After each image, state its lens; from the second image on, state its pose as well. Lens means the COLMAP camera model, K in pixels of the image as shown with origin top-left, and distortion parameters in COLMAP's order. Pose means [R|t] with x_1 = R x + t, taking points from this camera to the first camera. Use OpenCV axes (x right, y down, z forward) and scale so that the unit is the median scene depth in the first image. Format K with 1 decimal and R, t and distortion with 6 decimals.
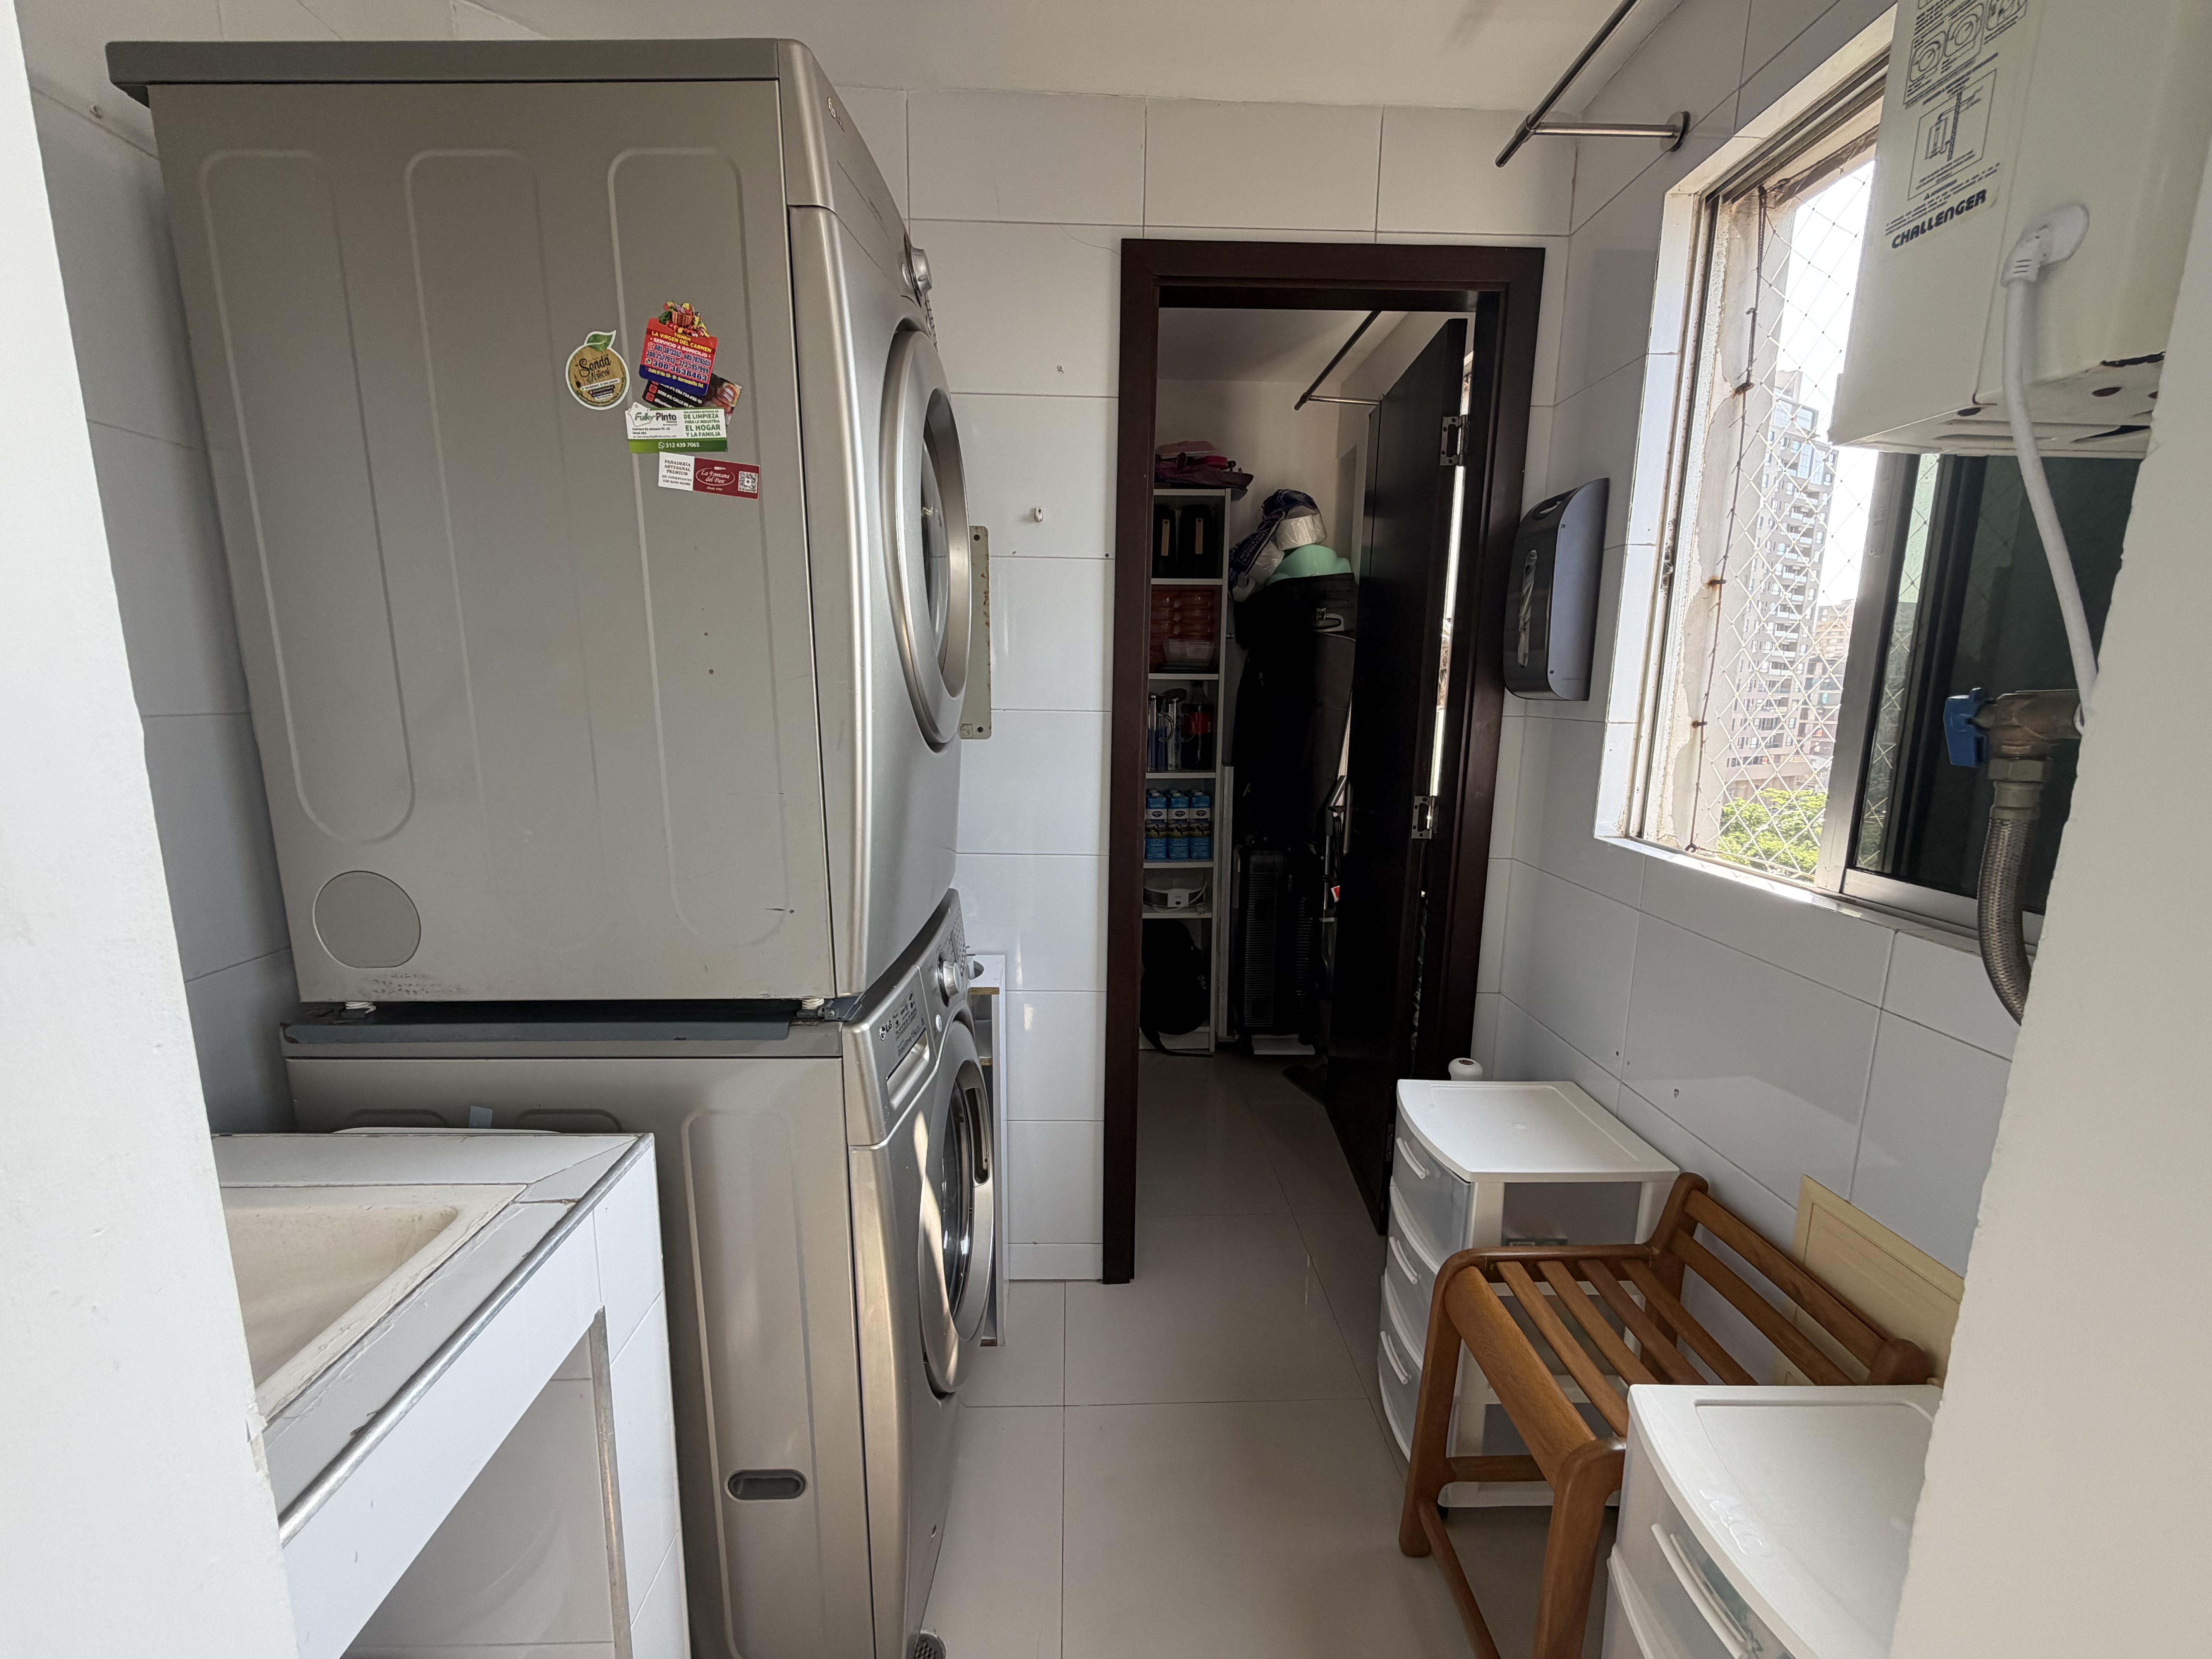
lens RADIAL K [[877.3, 0, 1100.9], [0, 877.3, 835.6], [0, 0, 1]] dist [-0.000794, -0.000024]
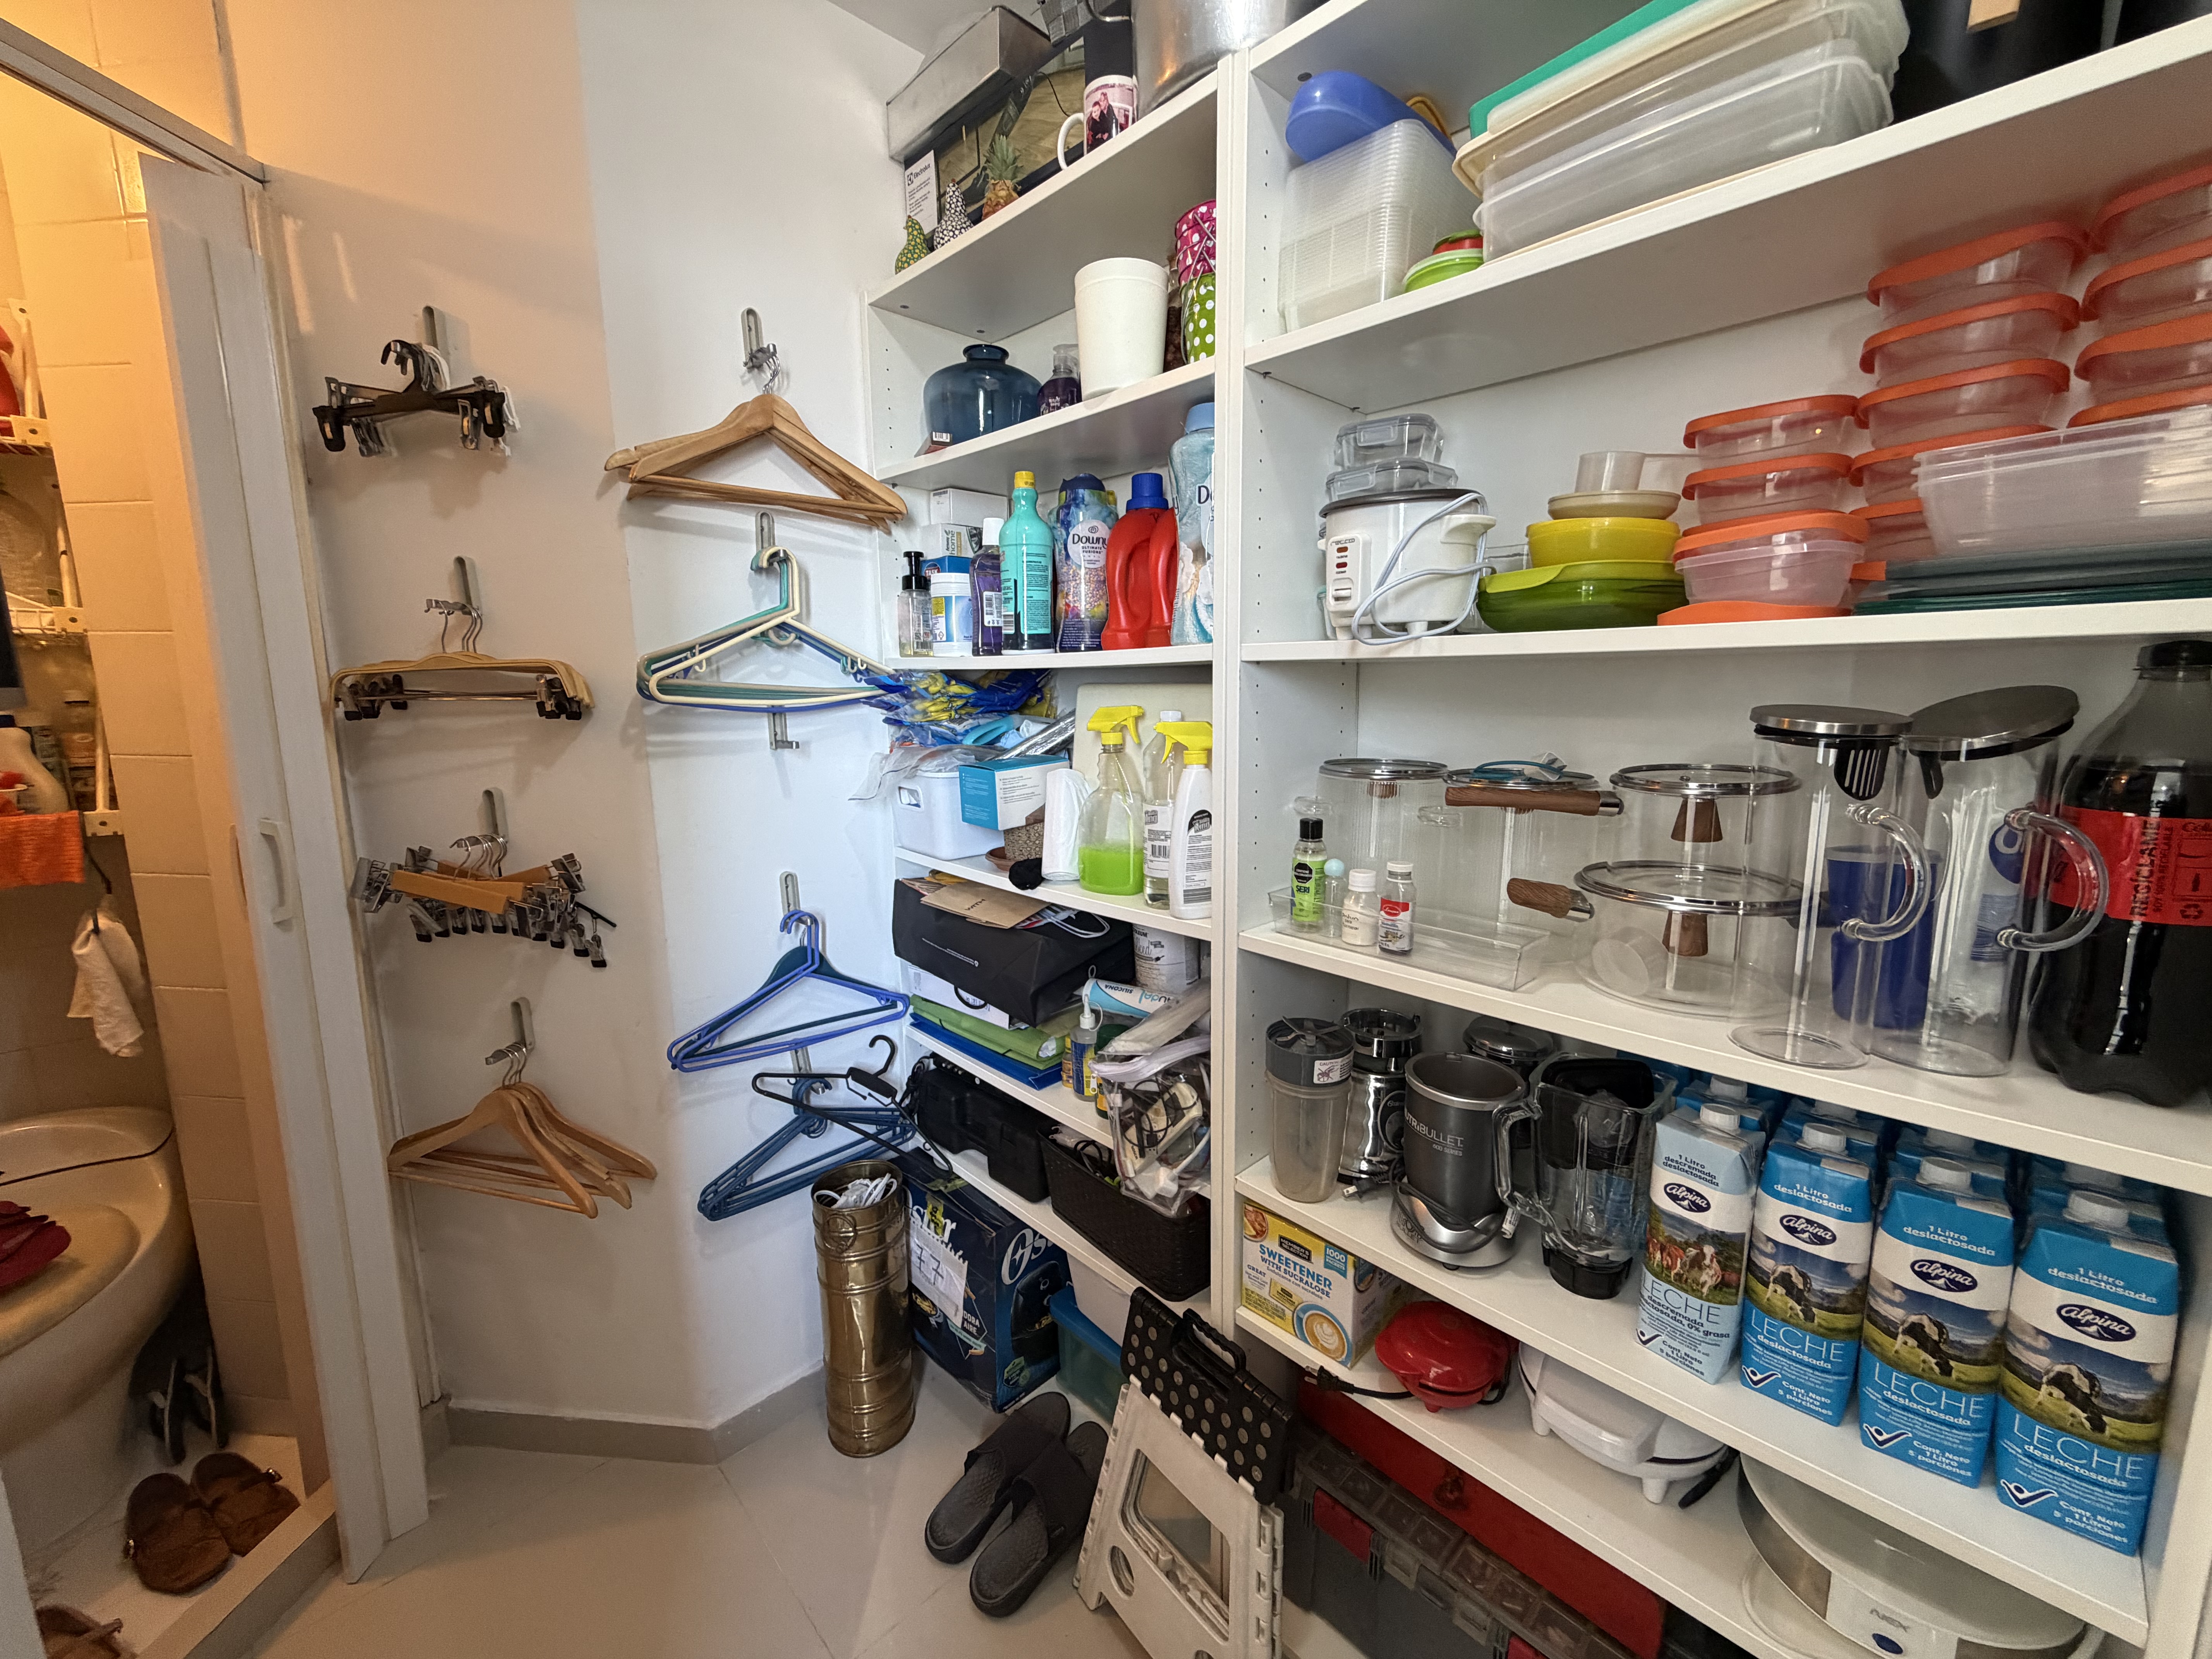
lens RADIAL K [[877.3, 0, 1101.1], [0, 877.3, 830.6], [0, 0, 1]] dist [-0.000794, -0.000024]
pose [[0.671027, 0.114323, -0.732566, 0.096632], [-0.120041, 0.991757, 0.044816, -0.116790], [0.731651, 0.057865, 0.679219, 0.698185]]
